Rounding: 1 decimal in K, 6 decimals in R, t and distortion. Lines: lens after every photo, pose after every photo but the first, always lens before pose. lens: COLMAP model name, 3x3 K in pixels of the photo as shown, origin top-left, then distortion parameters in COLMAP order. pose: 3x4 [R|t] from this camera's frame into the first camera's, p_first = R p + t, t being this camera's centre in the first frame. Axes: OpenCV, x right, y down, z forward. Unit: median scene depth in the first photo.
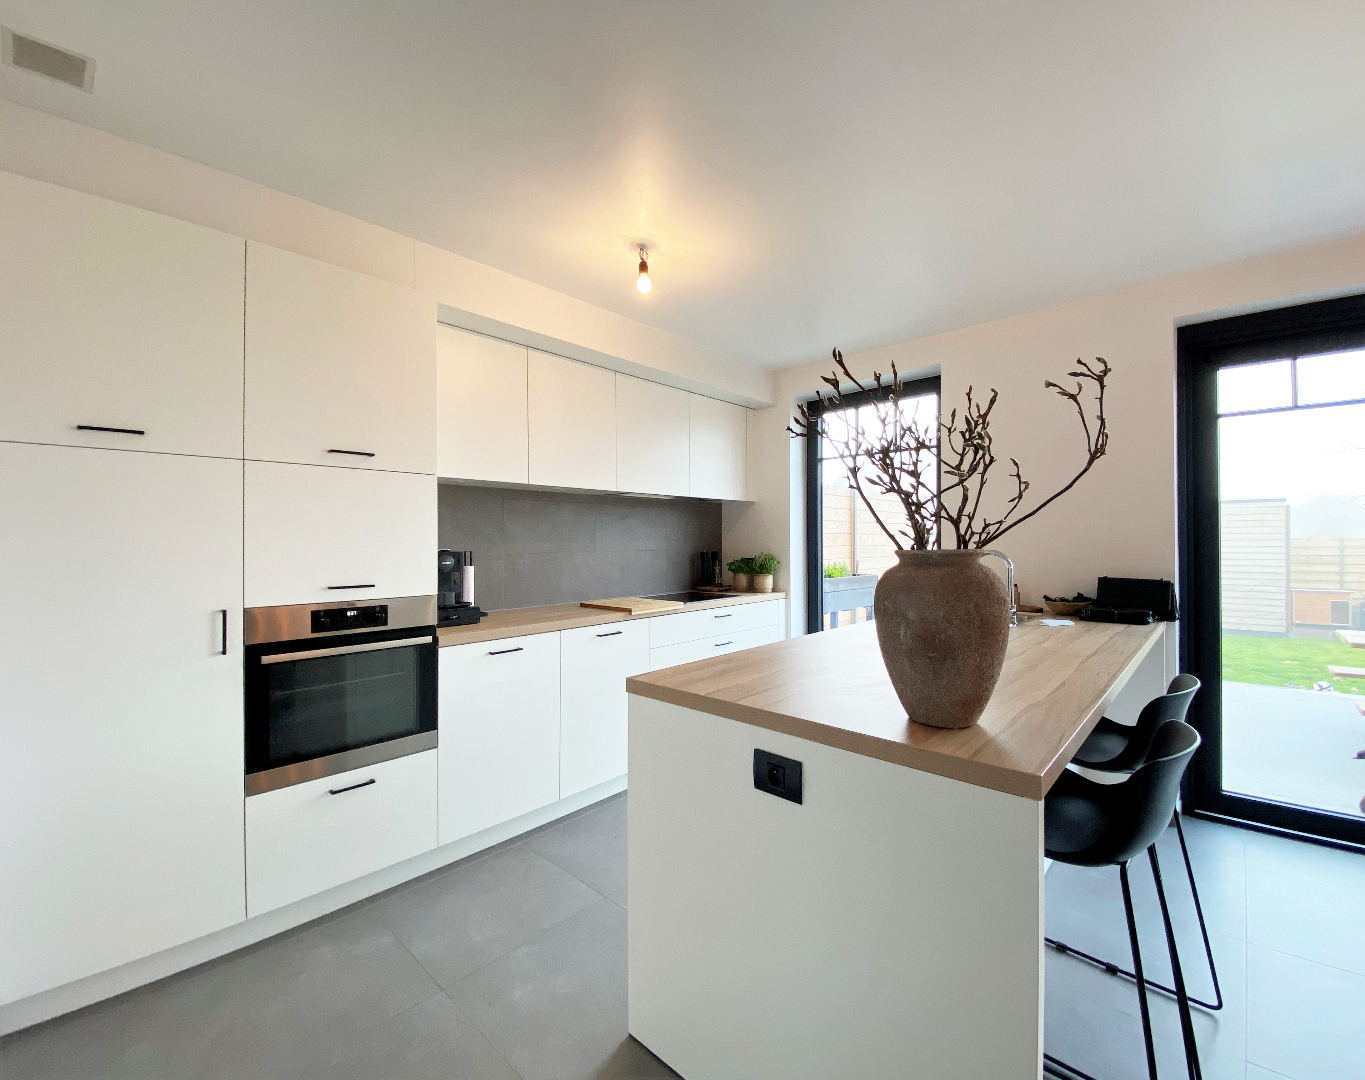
lens RADIAL K [[587.3, 0, 692.2], [0, 587.3, 536.5], [0, 0, 1]] dist [-0.002078, -0.000129]
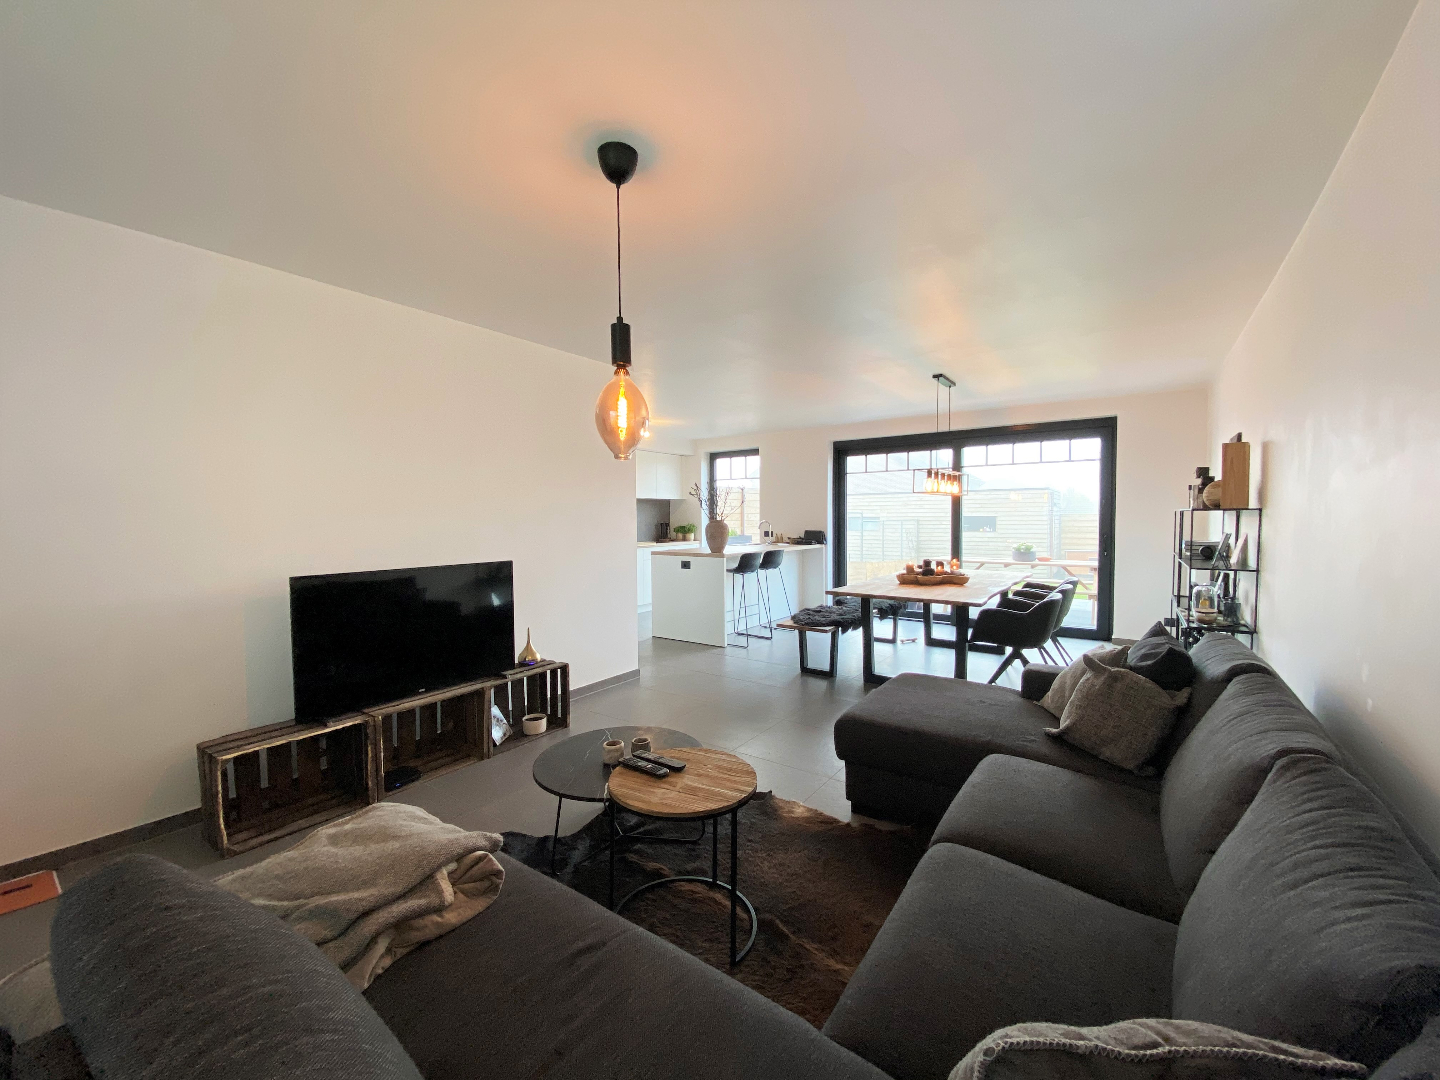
lens RADIAL K [[593.7, 0, 723.1], [0, 593.7, 537.0], [0, 0, 1]] dist [-0.004270, -0.000967]
pose [[0.988333, -0.006662, 0.152164, -0.106167], [0.000344, 0.999138, 0.041509, -0.014603], [-0.152309, -0.040972, 0.987483, -1.389015]]
